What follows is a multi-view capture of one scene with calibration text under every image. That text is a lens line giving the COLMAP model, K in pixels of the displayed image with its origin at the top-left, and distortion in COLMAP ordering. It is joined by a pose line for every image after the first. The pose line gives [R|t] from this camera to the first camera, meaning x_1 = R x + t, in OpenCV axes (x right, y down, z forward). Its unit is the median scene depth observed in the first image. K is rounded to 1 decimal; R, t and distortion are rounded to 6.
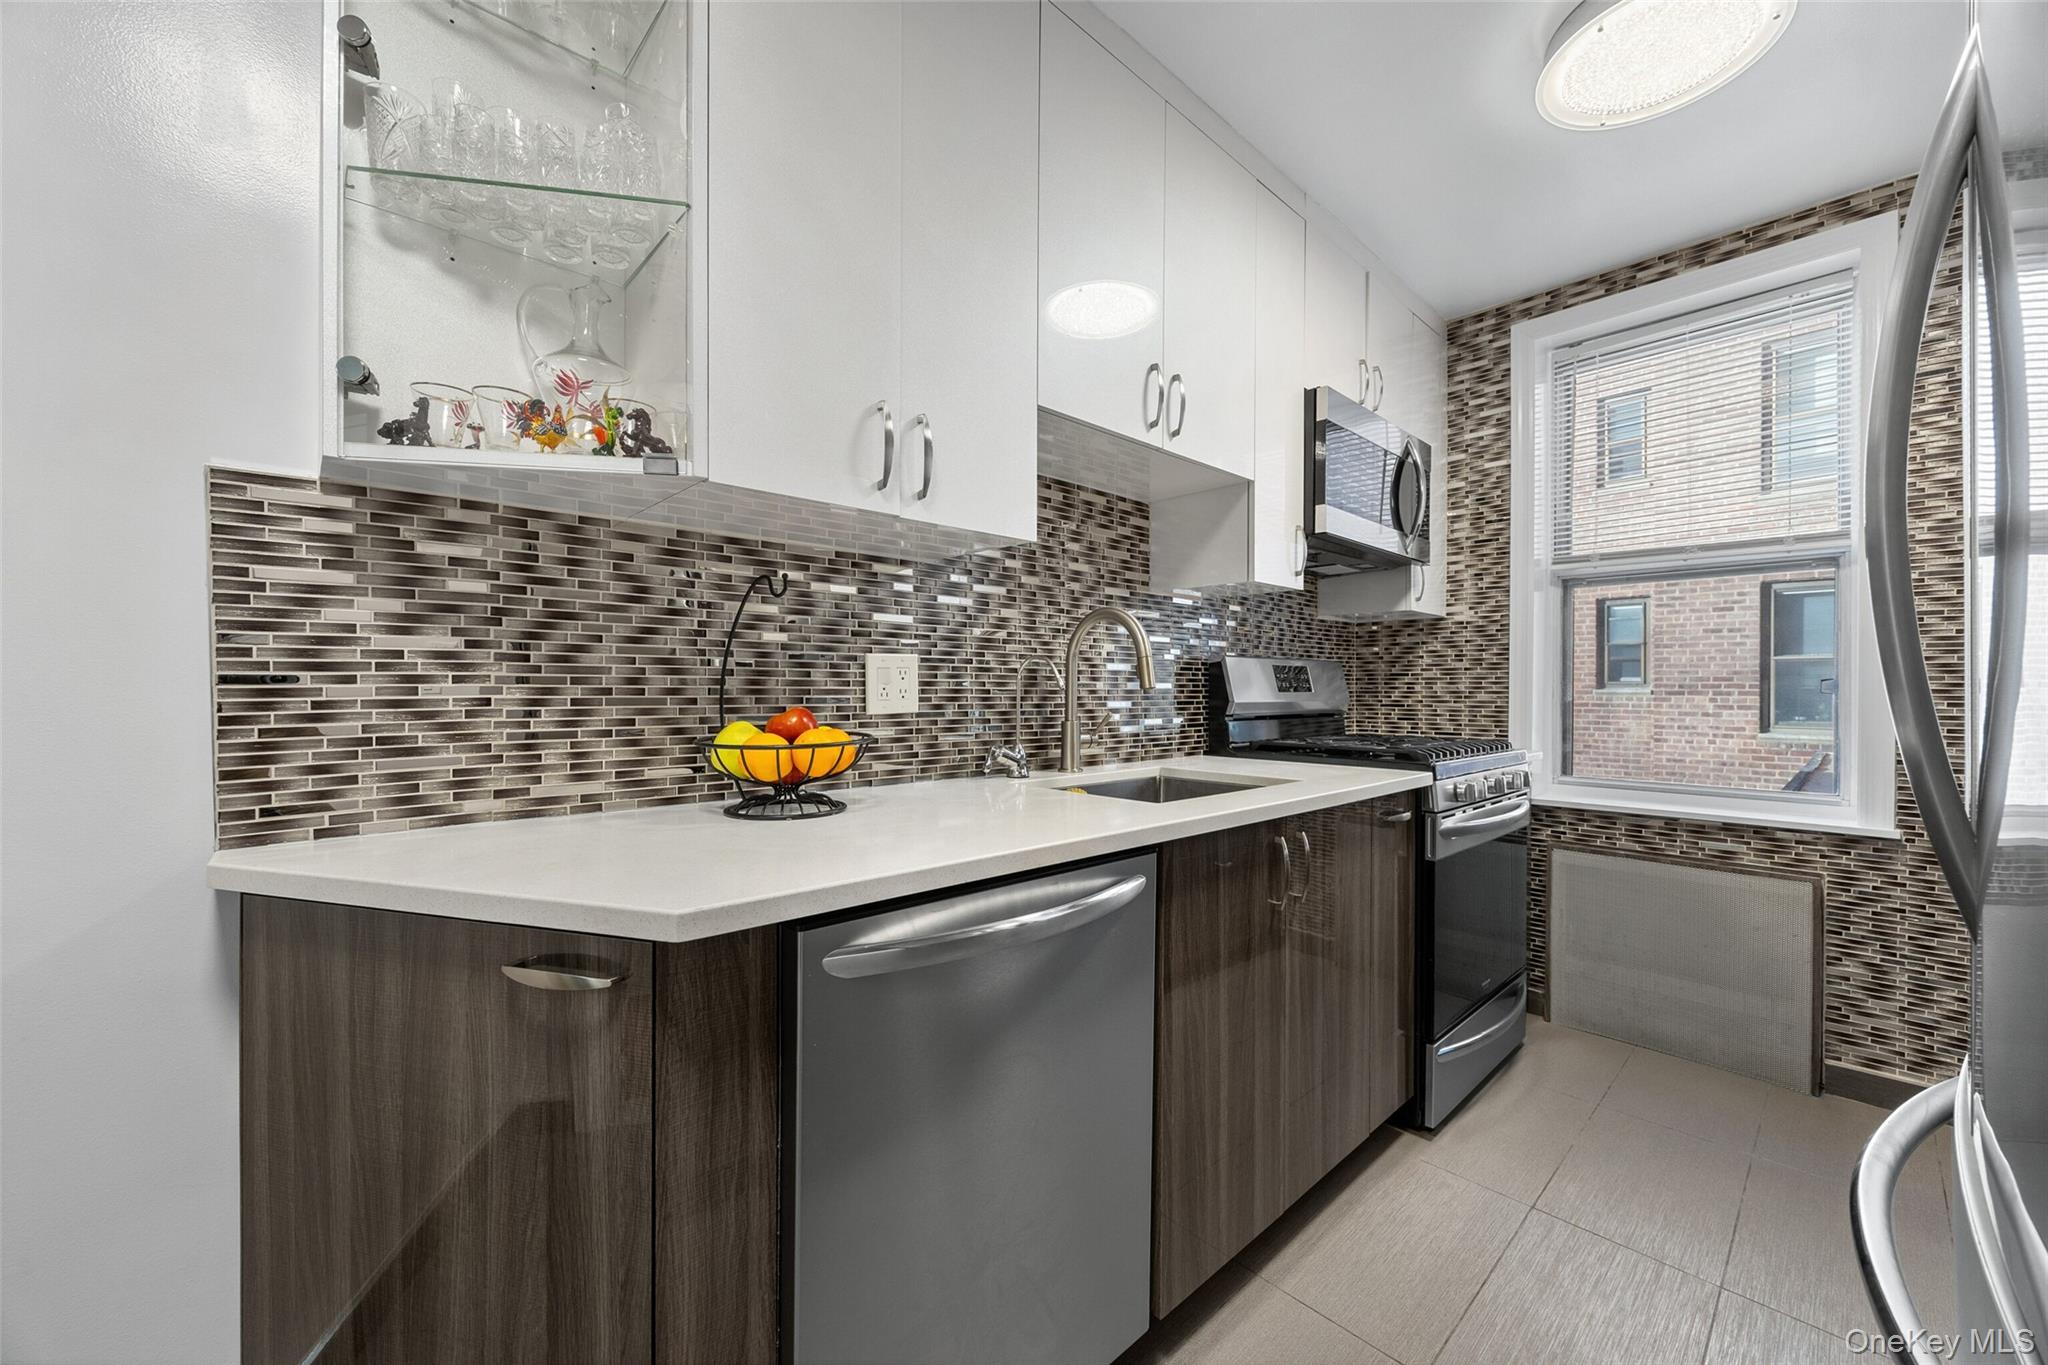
lens RADIAL K [[795.2, 0, 1028.6], [0, 795.2, 686.6], [0, 0, 1]] dist [-0.000354, 0.000740]
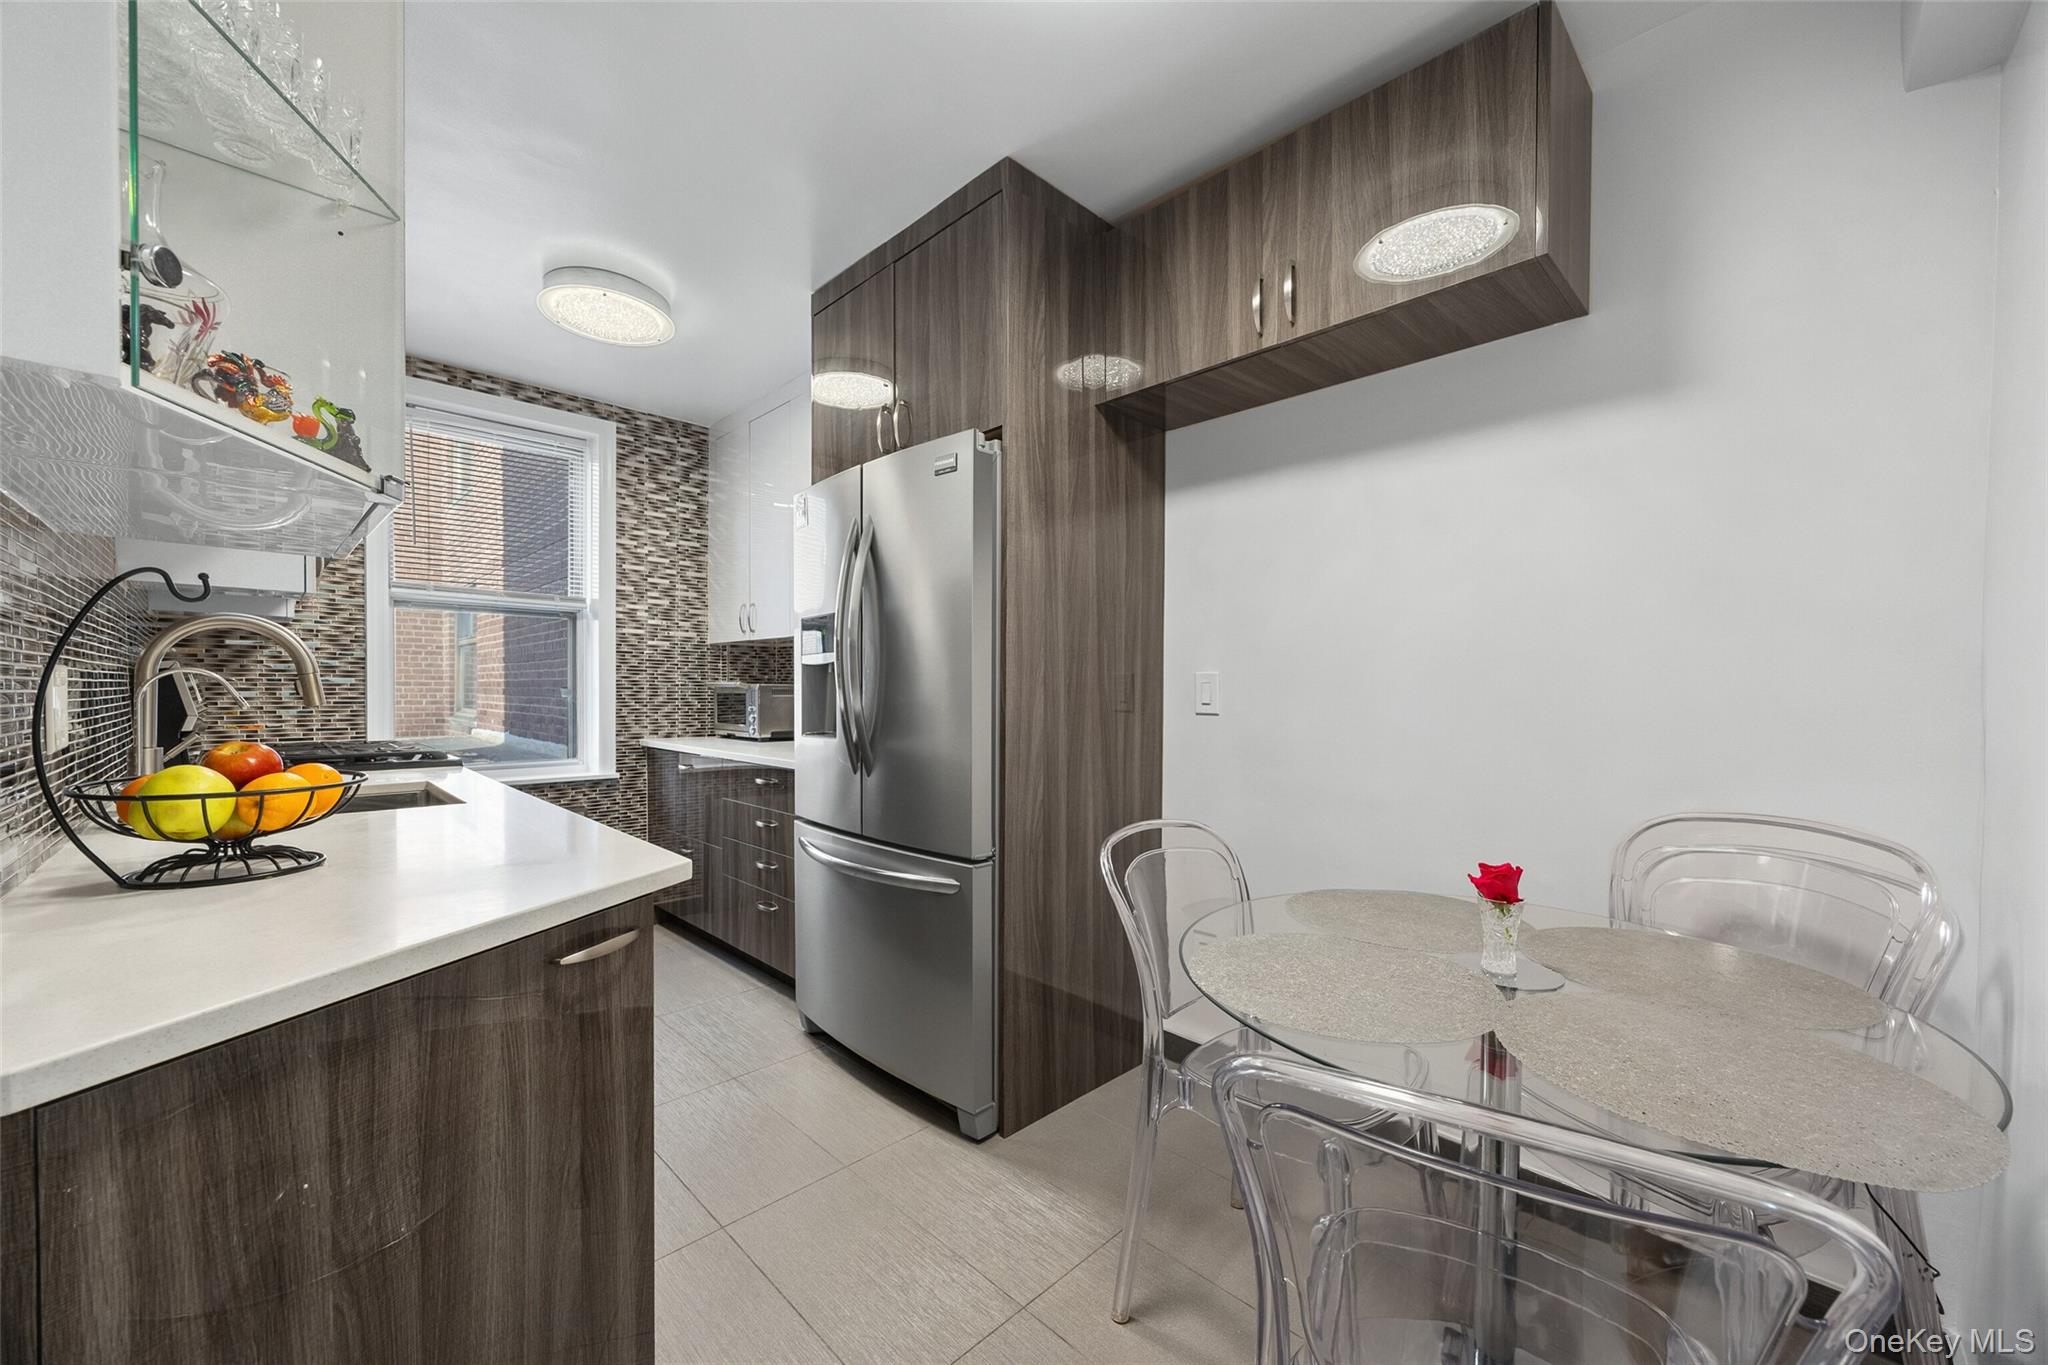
lens RADIAL K [[795.2, 0, 1026.8], [0, 795.2, 689.8], [0, 0, 1]] dist [-0.000354, 0.000740]
pose [[-0.039282, -0.007448, 0.999200, -0.661918], [-0.011397, 0.999911, 0.007005, -0.027078], [-0.999163, -0.011112, -0.039364, 0.140684]]
